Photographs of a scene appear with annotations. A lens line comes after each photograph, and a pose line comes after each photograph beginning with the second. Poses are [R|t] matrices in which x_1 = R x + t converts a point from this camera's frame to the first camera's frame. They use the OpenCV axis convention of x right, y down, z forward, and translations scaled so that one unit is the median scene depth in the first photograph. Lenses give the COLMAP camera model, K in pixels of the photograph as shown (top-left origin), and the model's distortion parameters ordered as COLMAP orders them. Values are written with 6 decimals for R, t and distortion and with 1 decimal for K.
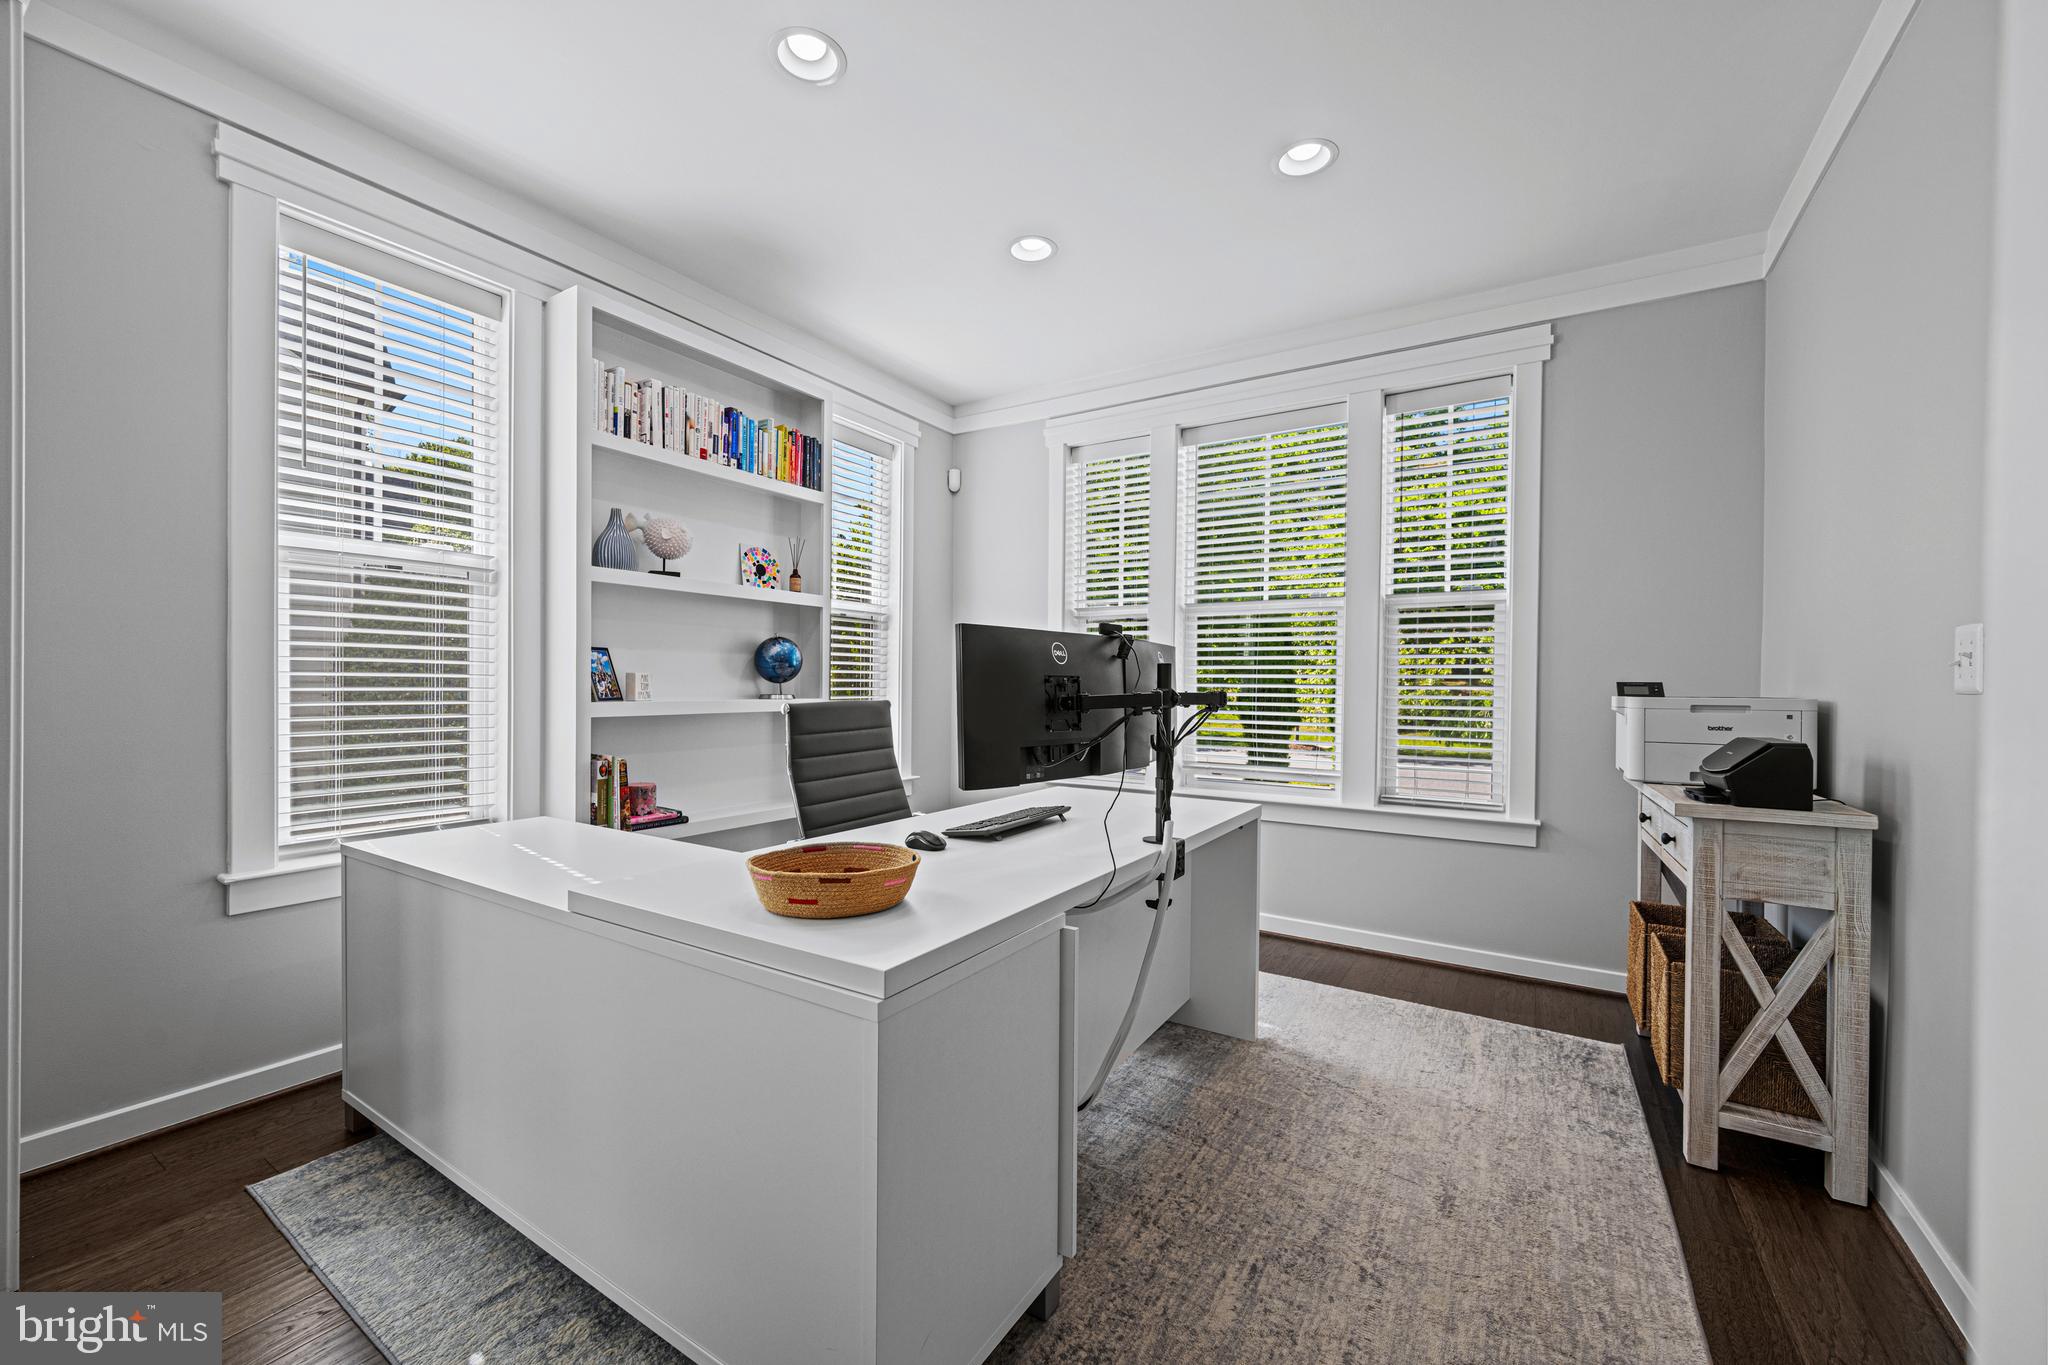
lens RADIAL K [[817.4, 0, 1018.9], [0, 817.4, 692.3], [0, 0, 1]] dist [0.002314, -0.000615]
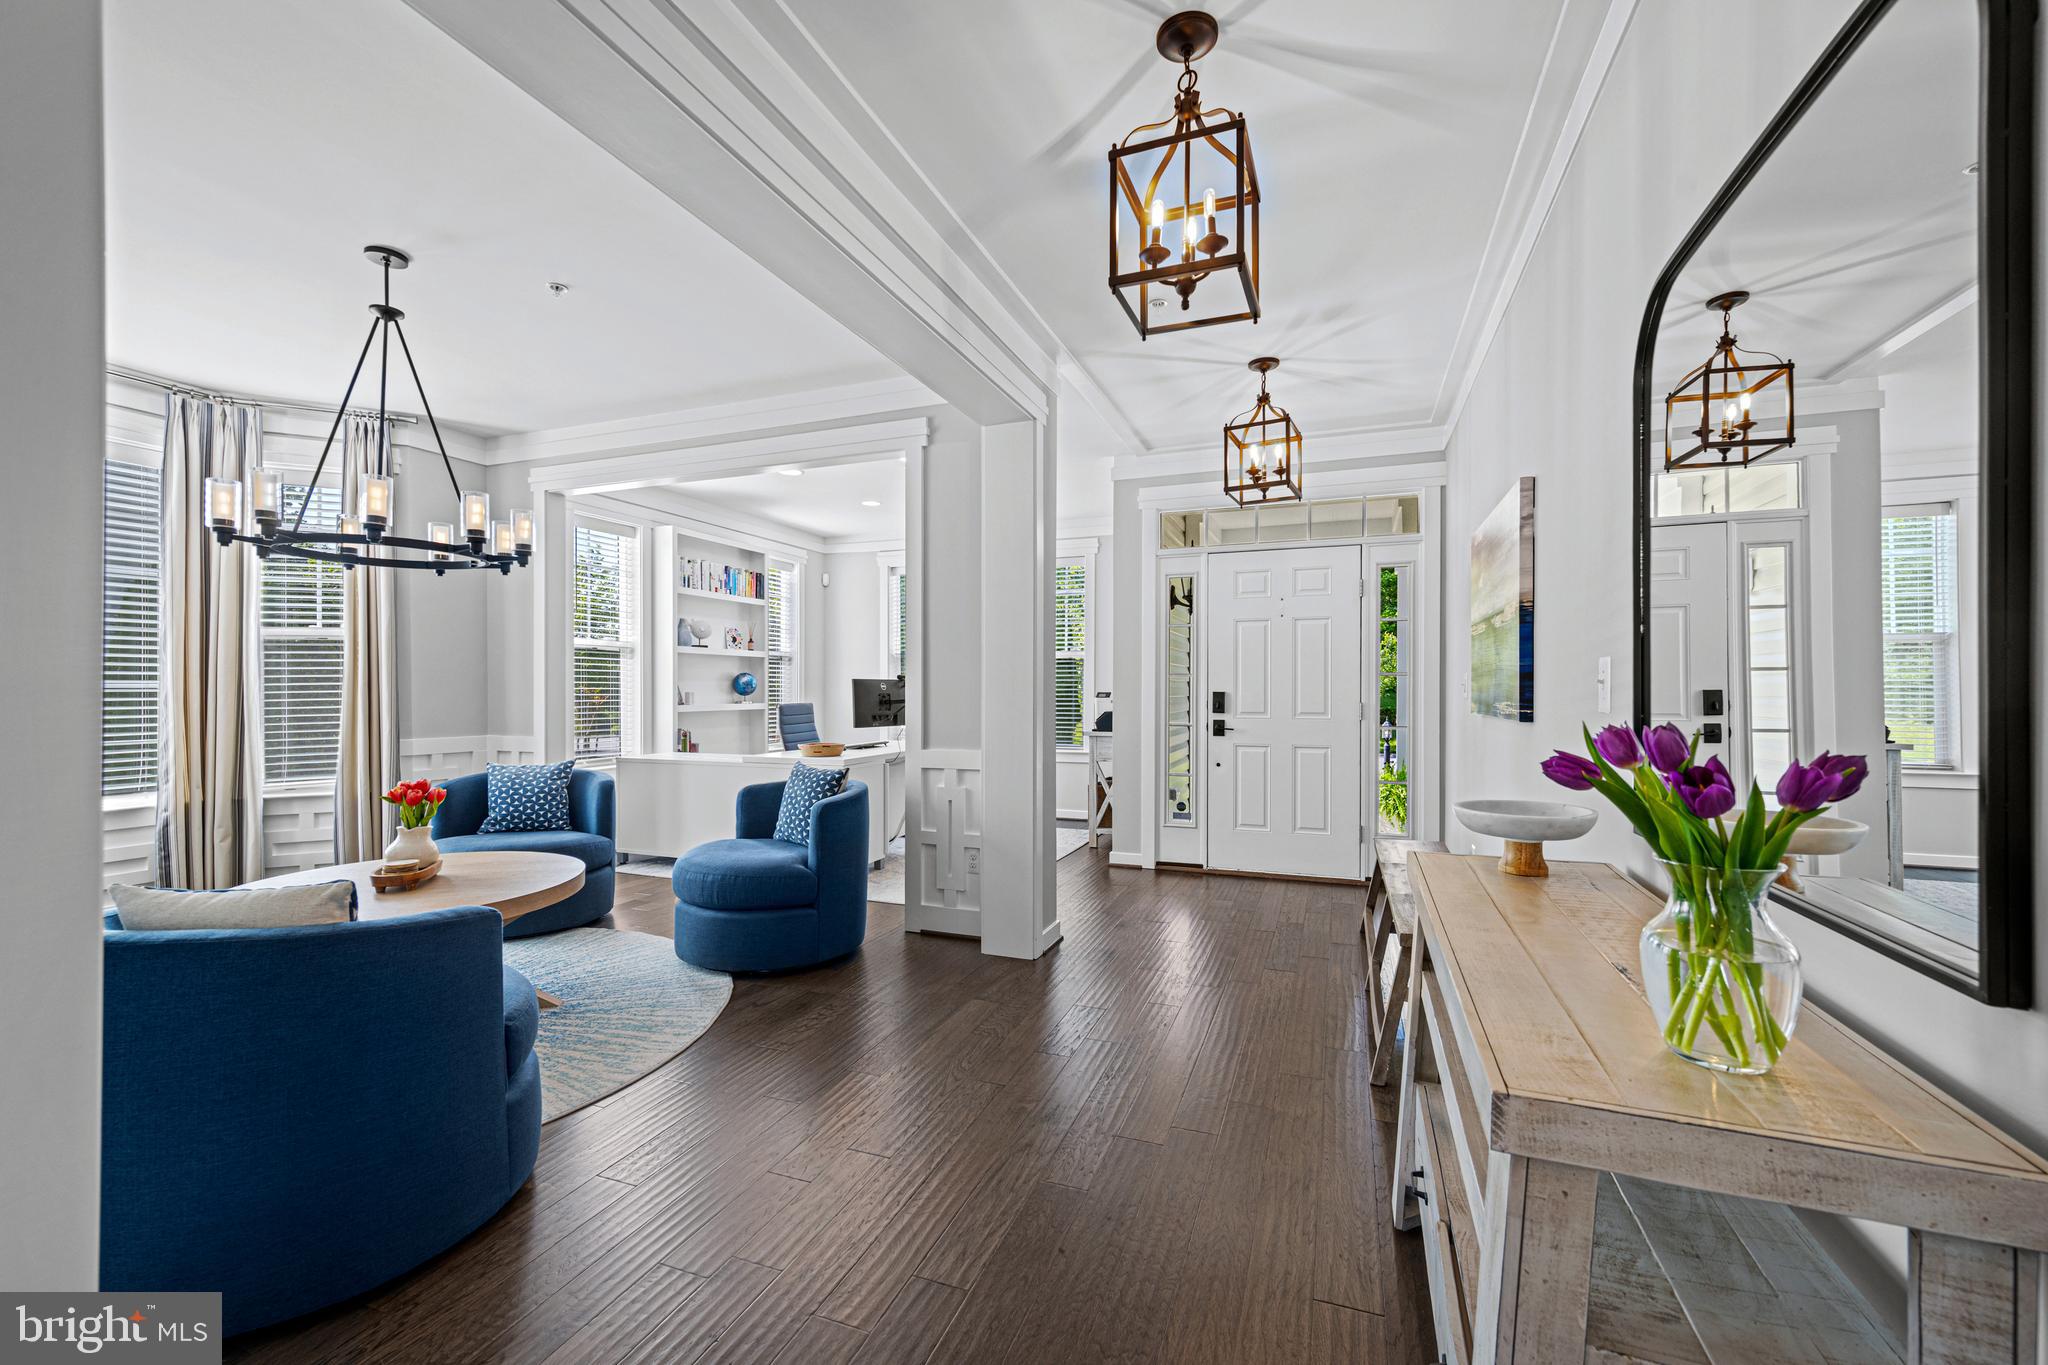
lens RADIAL K [[817.4, 0, 1005.9], [0, 817.4, 692.1], [0, 0, 1]] dist [0.002314, -0.000615]
pose [[0.982669, -0.011476, 0.185016, -0.036637], [0.012889, 0.999896, -0.006437, 0.000378], [-0.184923, 0.008710, 0.982714, -1.139159]]
